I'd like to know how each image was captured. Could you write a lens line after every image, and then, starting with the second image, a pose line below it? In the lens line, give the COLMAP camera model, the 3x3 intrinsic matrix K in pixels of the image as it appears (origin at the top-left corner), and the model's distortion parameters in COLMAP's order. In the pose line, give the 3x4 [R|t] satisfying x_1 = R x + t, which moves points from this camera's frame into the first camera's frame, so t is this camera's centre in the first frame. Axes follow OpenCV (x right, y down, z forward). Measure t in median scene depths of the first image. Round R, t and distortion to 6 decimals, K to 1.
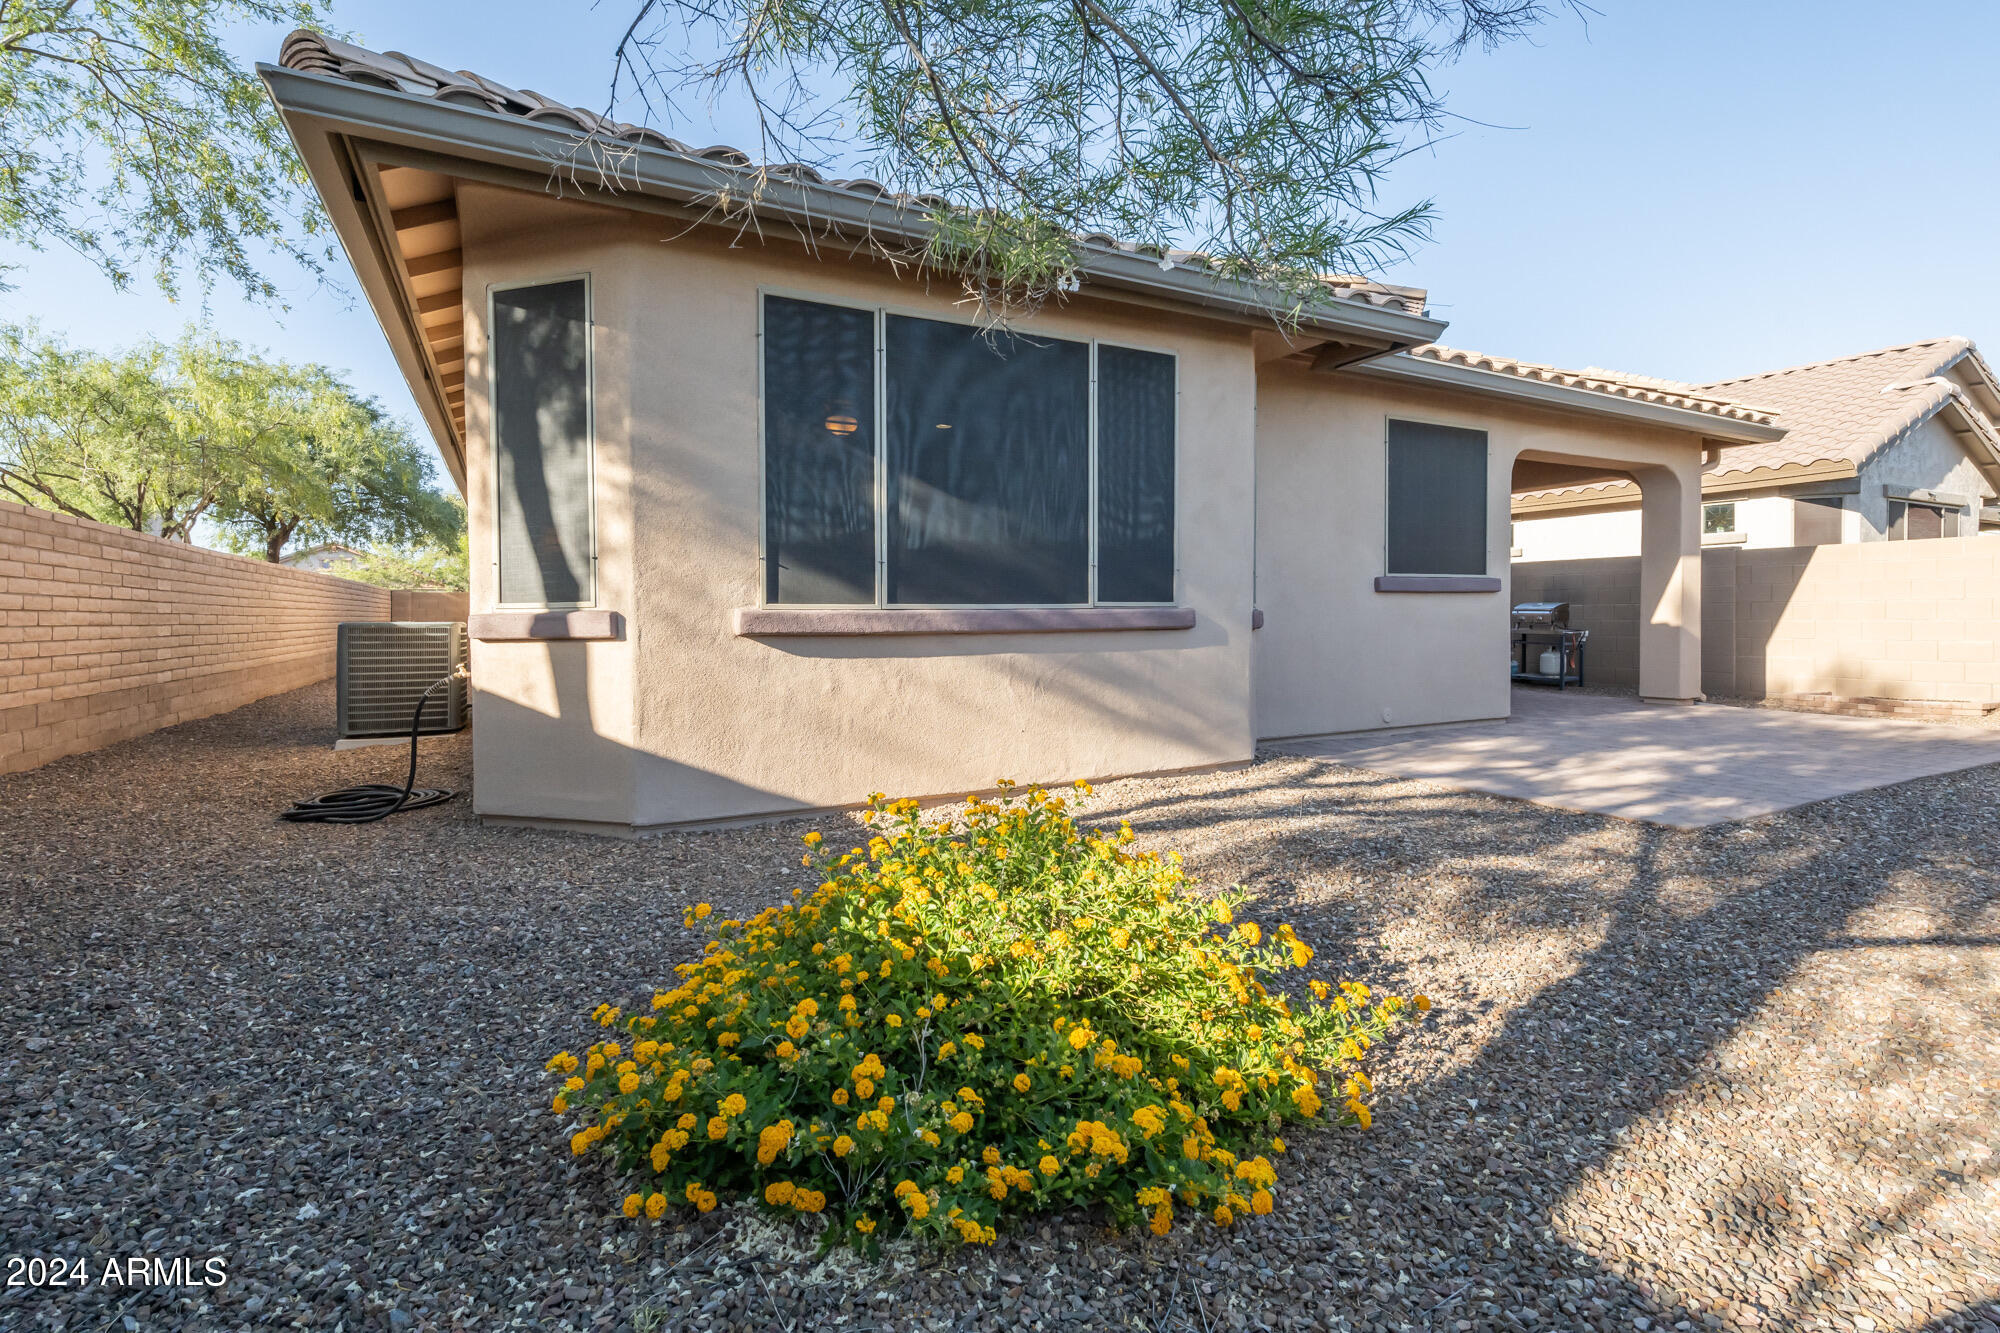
lens RADIAL K [[948.4, 0, 1041.2], [0, 948.4, 624.7], [0, 0, 1]] dist [0.000419, 0.000202]
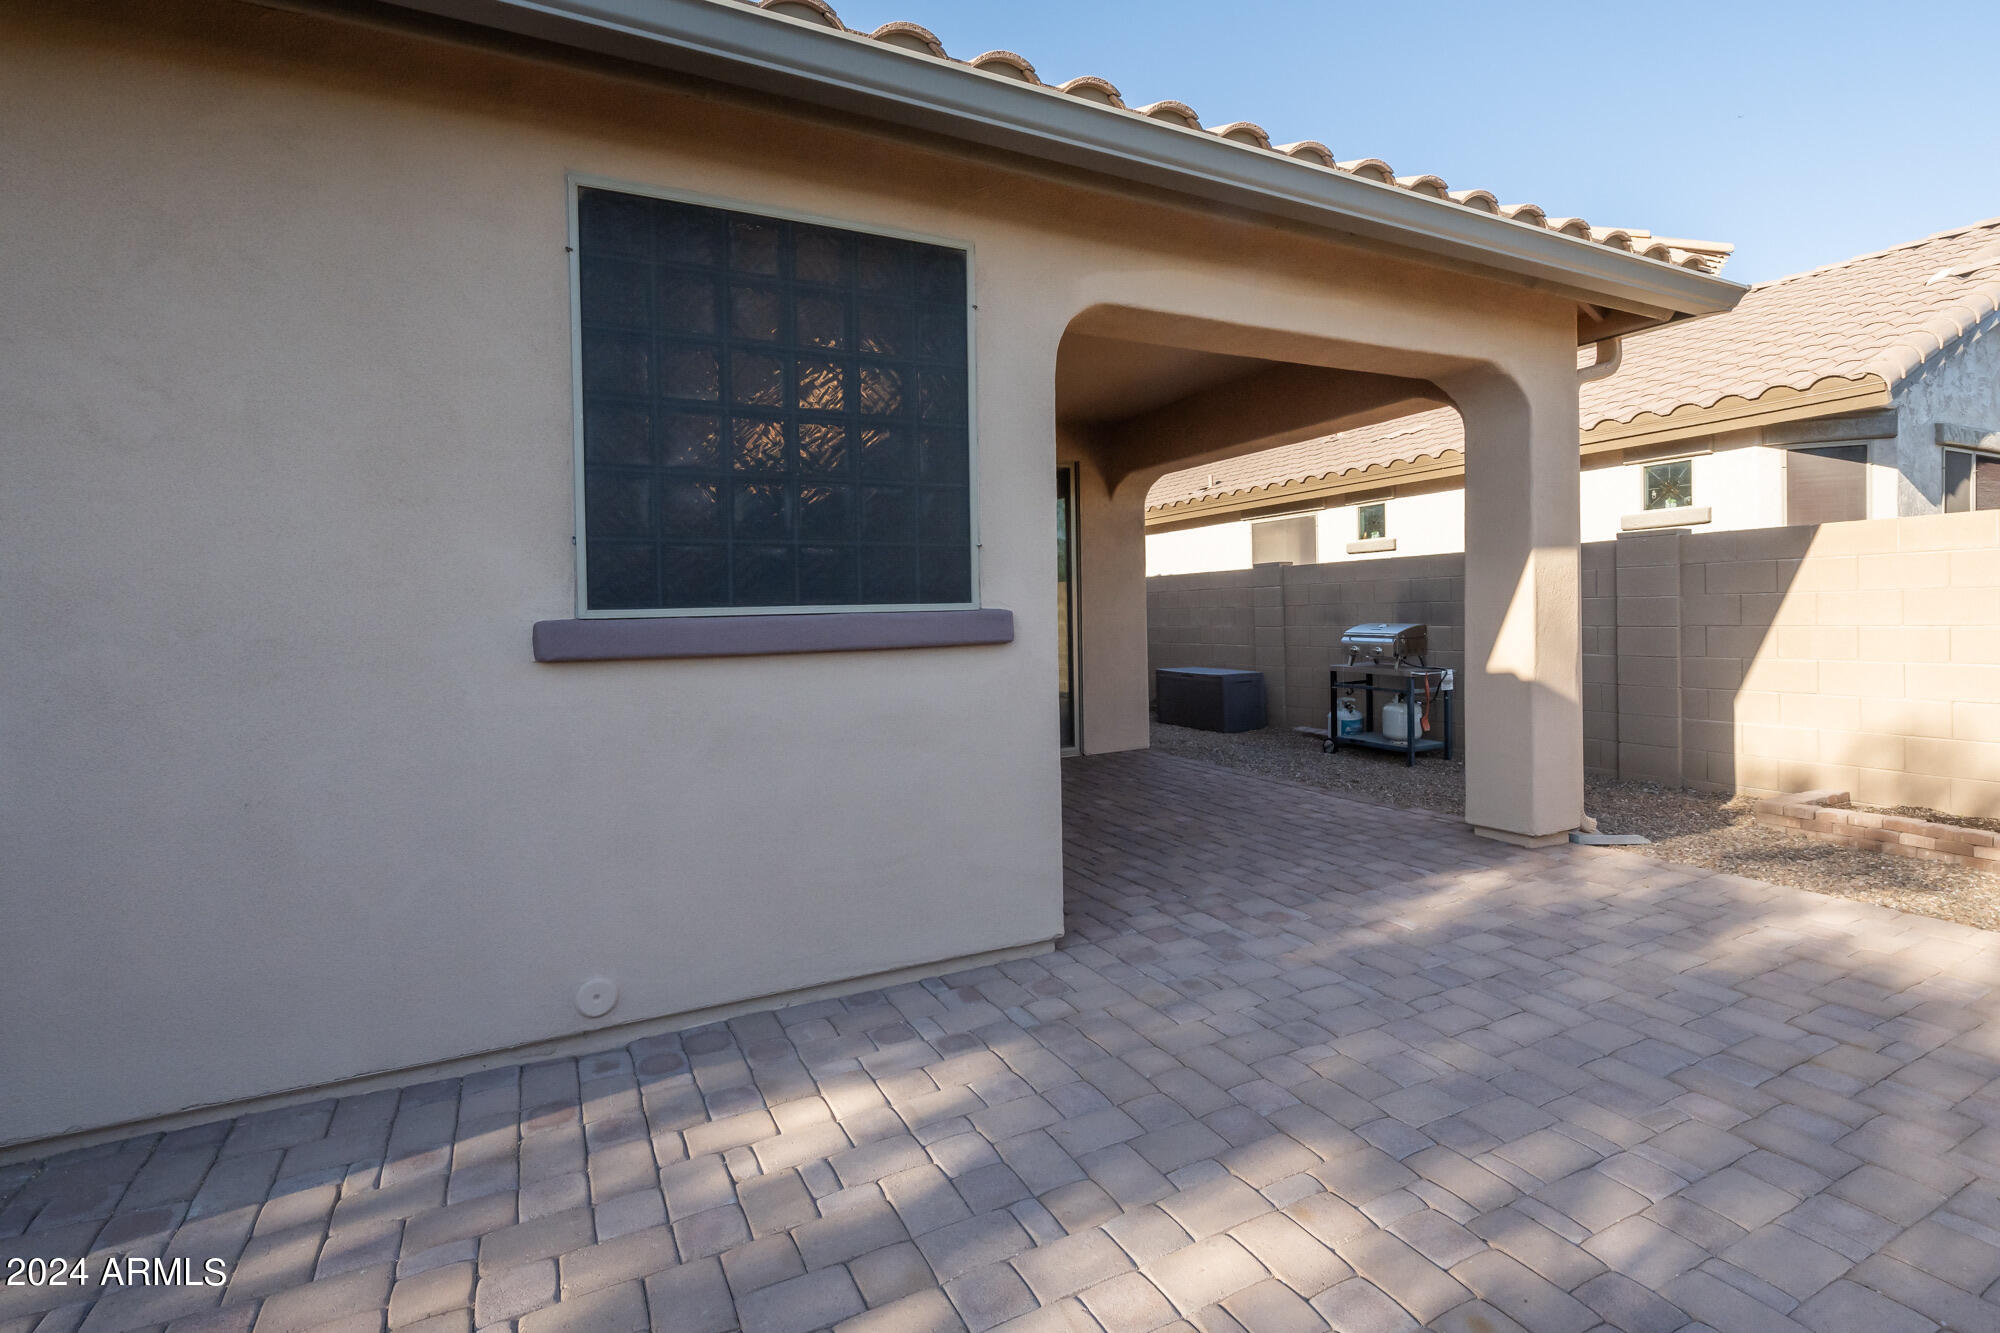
lens RADIAL K [[948.4, 0, 1041.2], [0, 948.4, 624.7], [0, 0, 1]] dist [0.000419, 0.000202]
pose [[0.999656, -0.014811, -0.021641, 0.397773], [0.014824, 0.999890, 0.000467, -0.033382], [0.021632, -0.000788, 0.999766, 0.463454]]
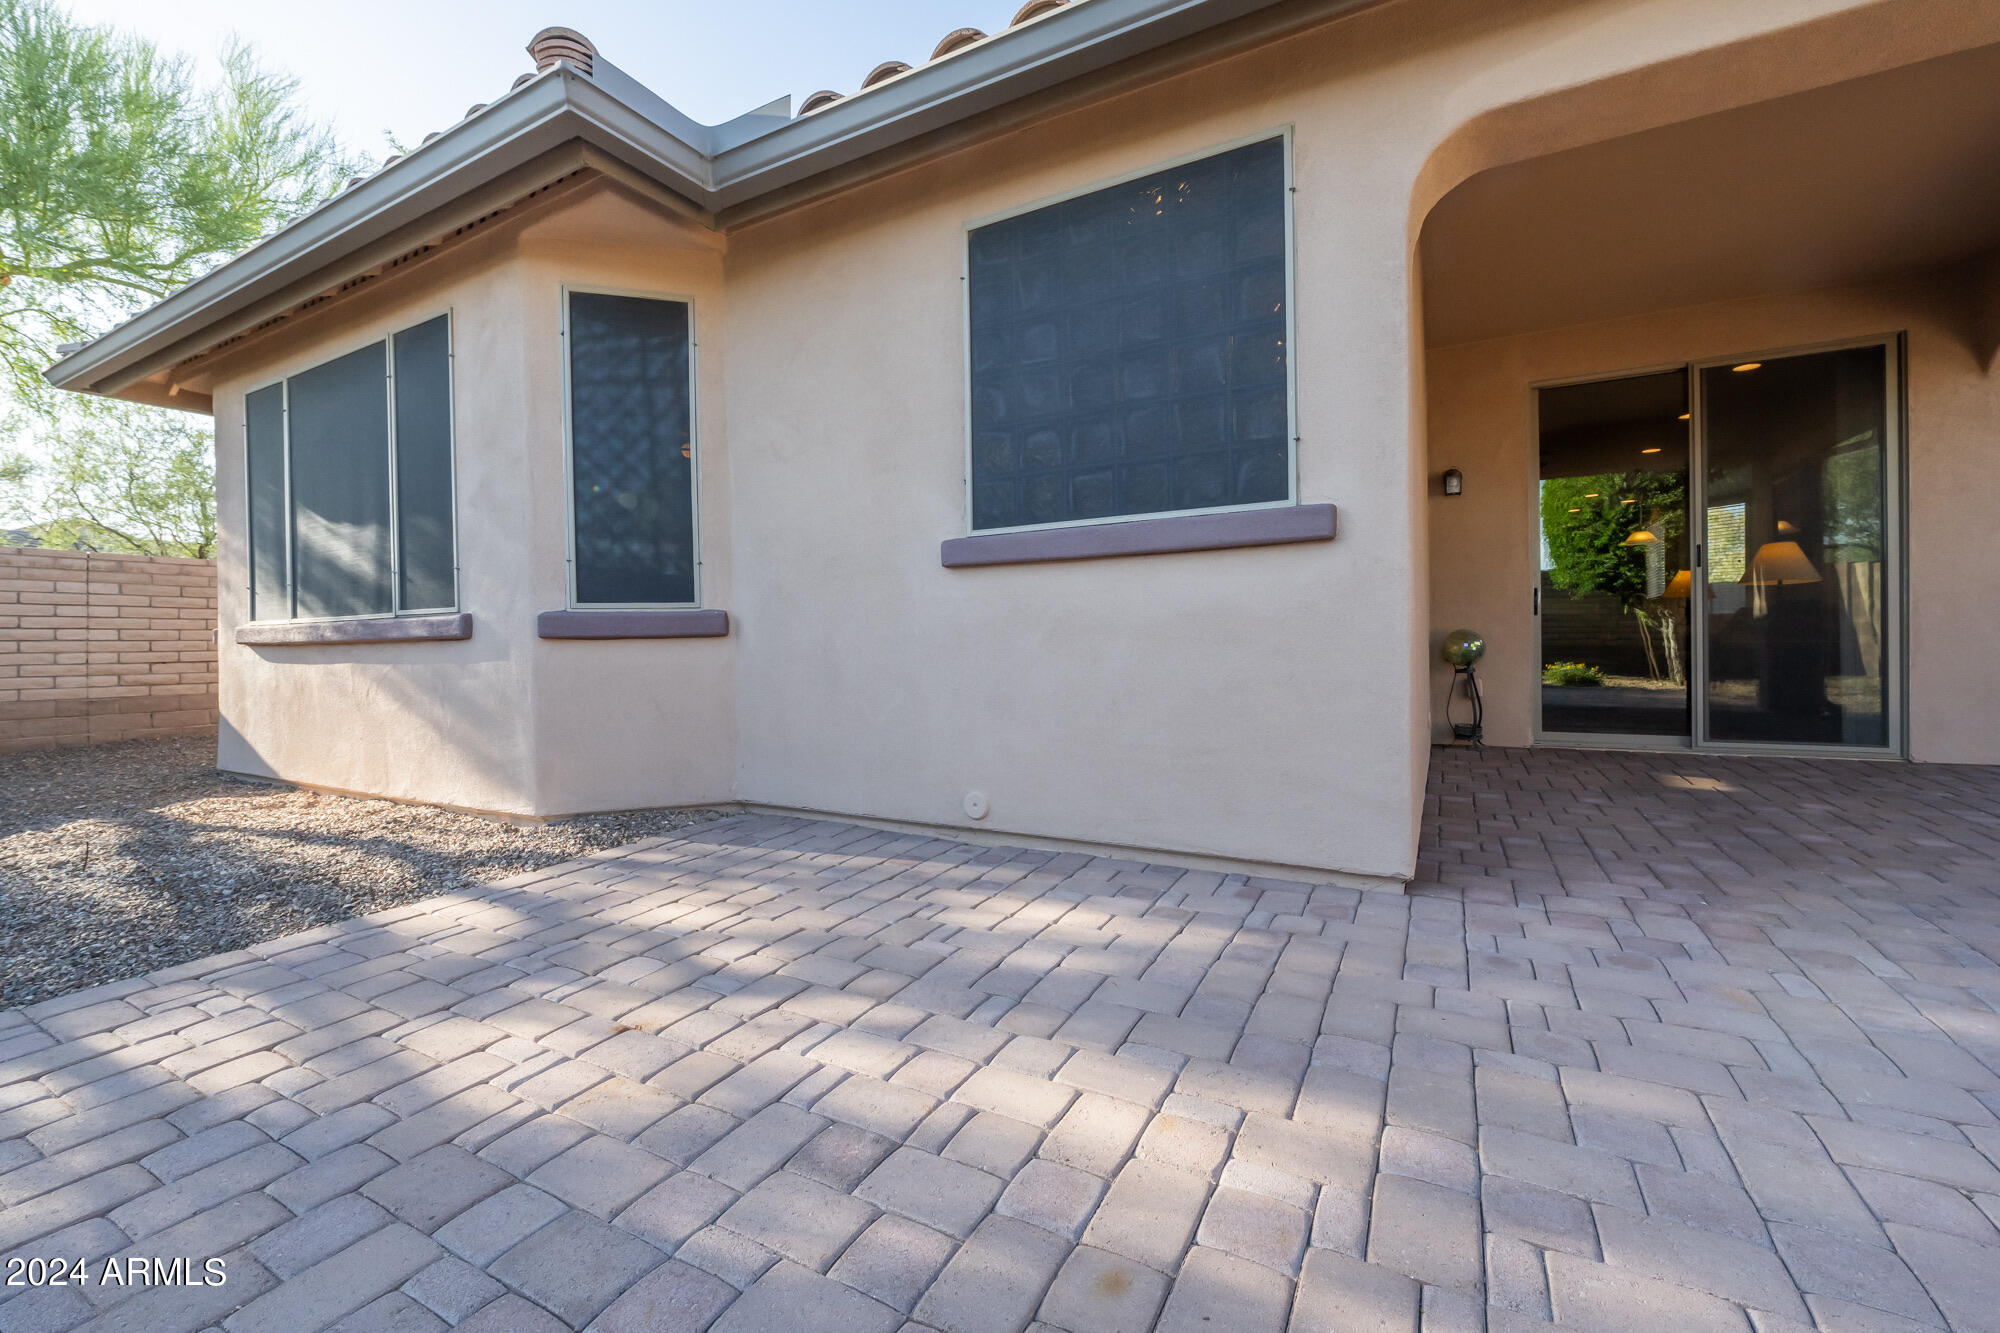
lens RADIAL K [[838.4, 0, 962.6], [0, 838.4, 642.0], [0, 0, 1]] dist [-0.007852, 0.000184]
pose [[0.510832, -0.000050, -0.859680, 0.546978], [0.006623, 0.999971, 0.003878, 0.003439], [0.859655, -0.007675, 0.510818, 0.553352]]
